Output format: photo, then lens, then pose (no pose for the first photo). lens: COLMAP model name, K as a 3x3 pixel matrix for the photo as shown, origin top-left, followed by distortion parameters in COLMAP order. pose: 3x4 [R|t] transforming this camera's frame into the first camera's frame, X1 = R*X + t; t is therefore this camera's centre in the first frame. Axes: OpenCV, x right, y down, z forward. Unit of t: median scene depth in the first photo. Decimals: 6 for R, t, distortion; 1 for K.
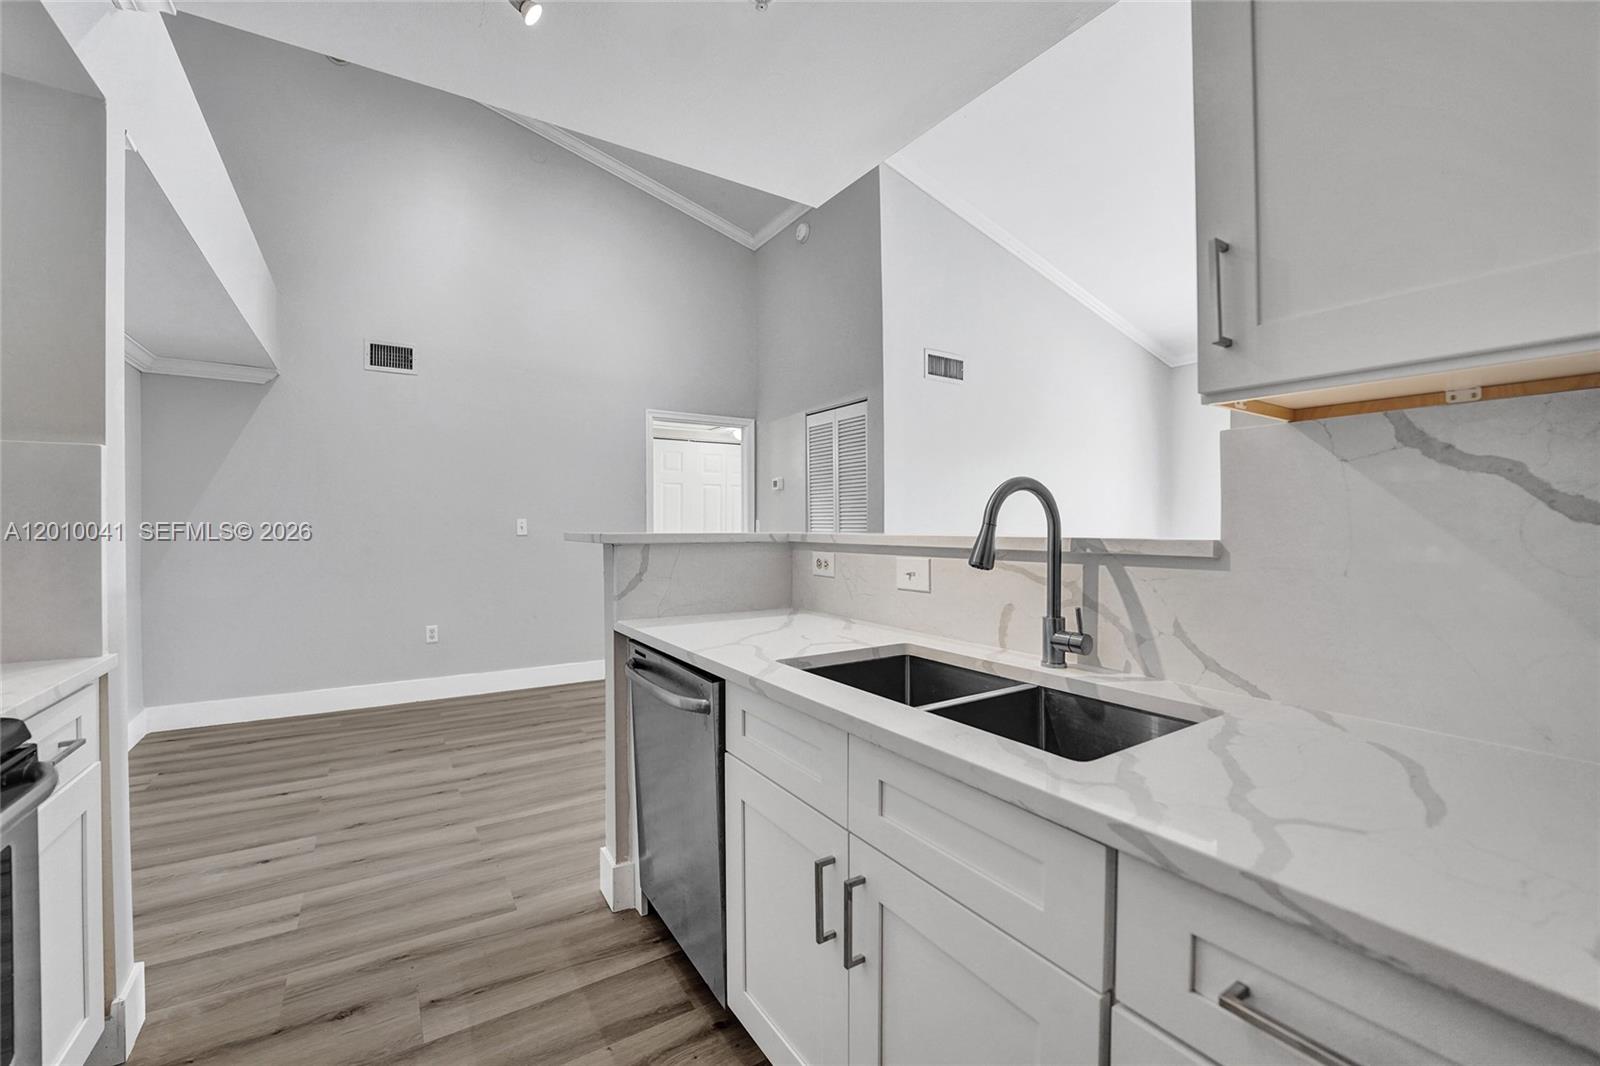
lens RADIAL K [[656.4, 0, 797.2], [0, 656.4, 528.5], [0, 0, 1]] dist [-0.026534, 0.001686]
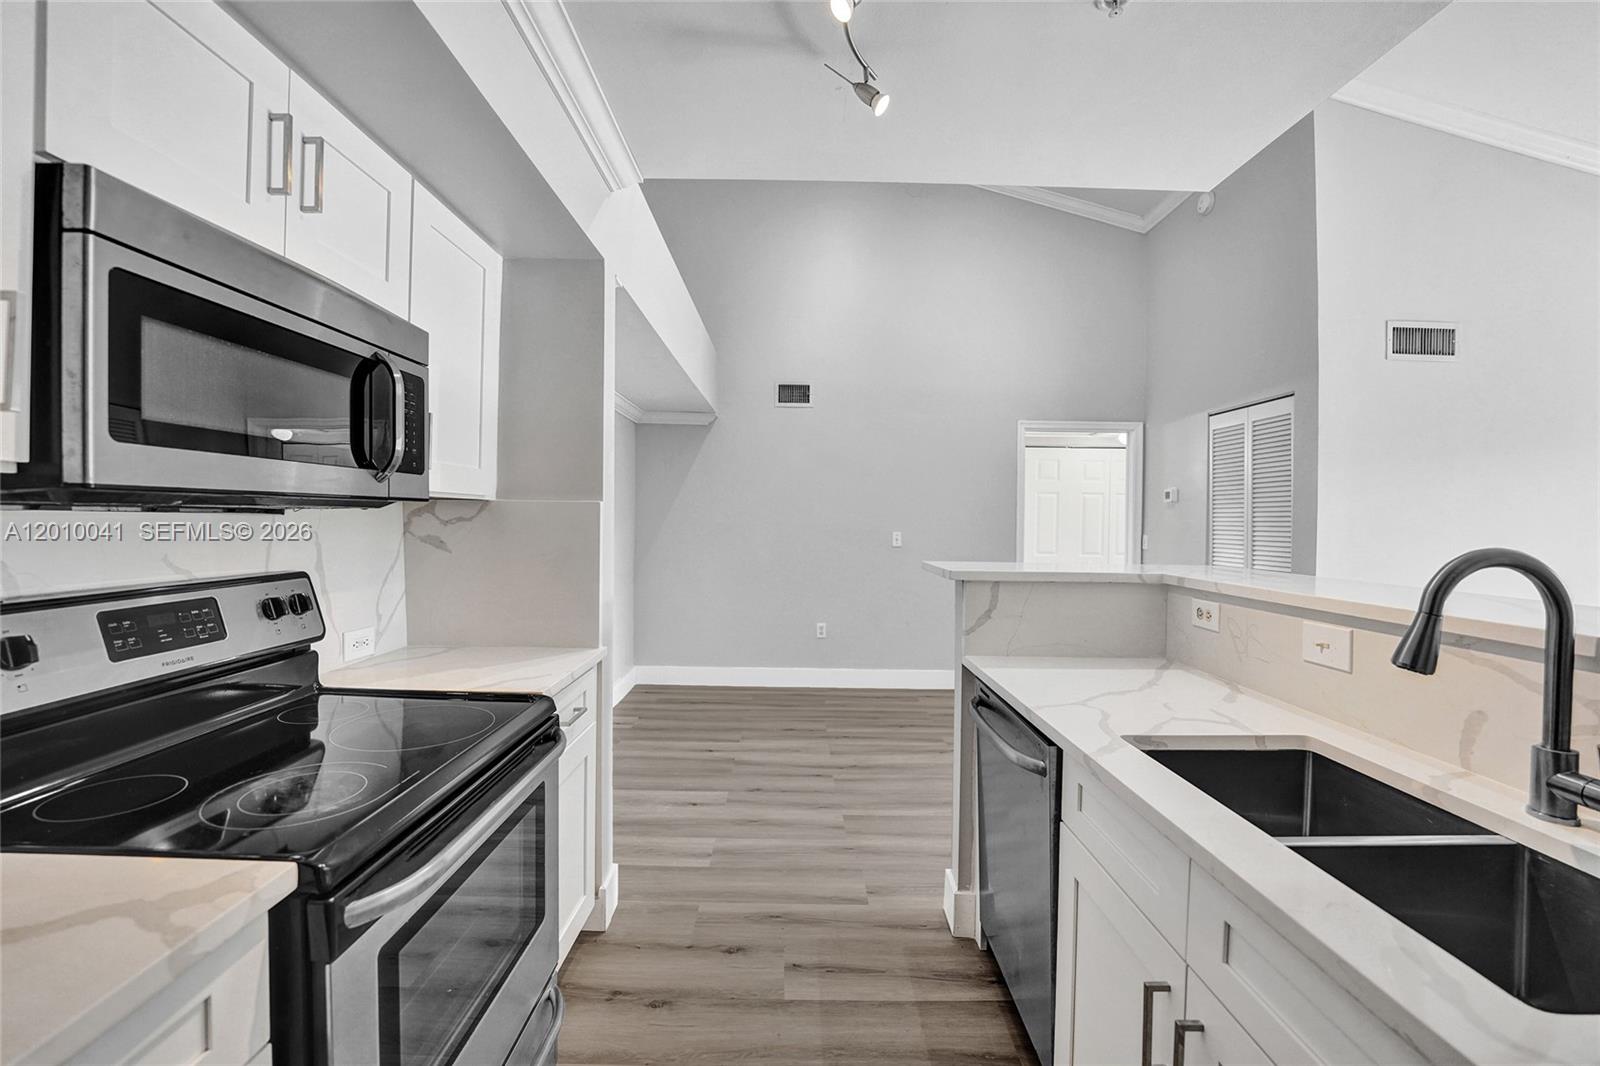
lens RADIAL K [[656.4, 0, 793.2], [0, 656.4, 529.1], [0, 0, 1]] dist [-0.026534, 0.001686]
pose [[0.839985, 0.019154, -0.542272, 0.032419], [-0.016493, 0.999816, 0.009766, -0.040044], [0.542359, 0.000740, 0.840146, -0.002465]]
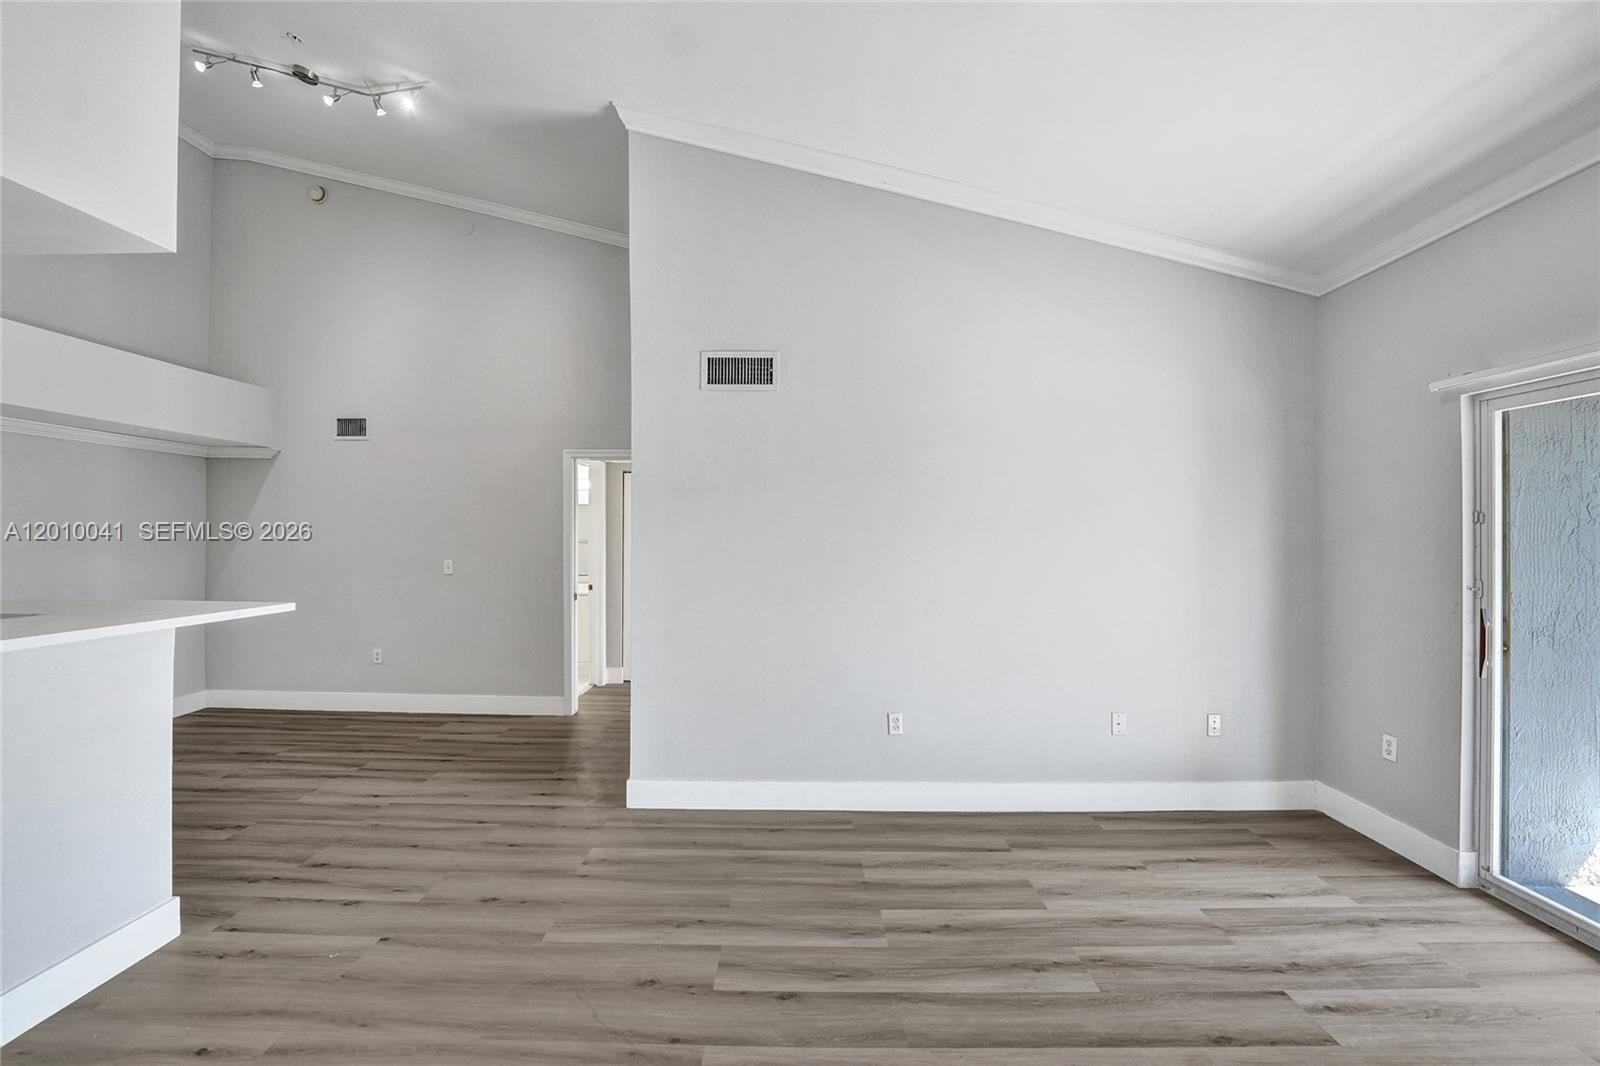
lens RADIAL K [[656.4, 0, 797.3], [0, 656.4, 531.0], [0, 0, 1]] dist [-0.026534, 0.001686]
pose [[0.831172, -0.000263, -0.556015, 1.039832], [-0.007791, 0.999896, -0.012119, -0.082174], [0.555961, 0.014405, 0.831084, 0.623450]]
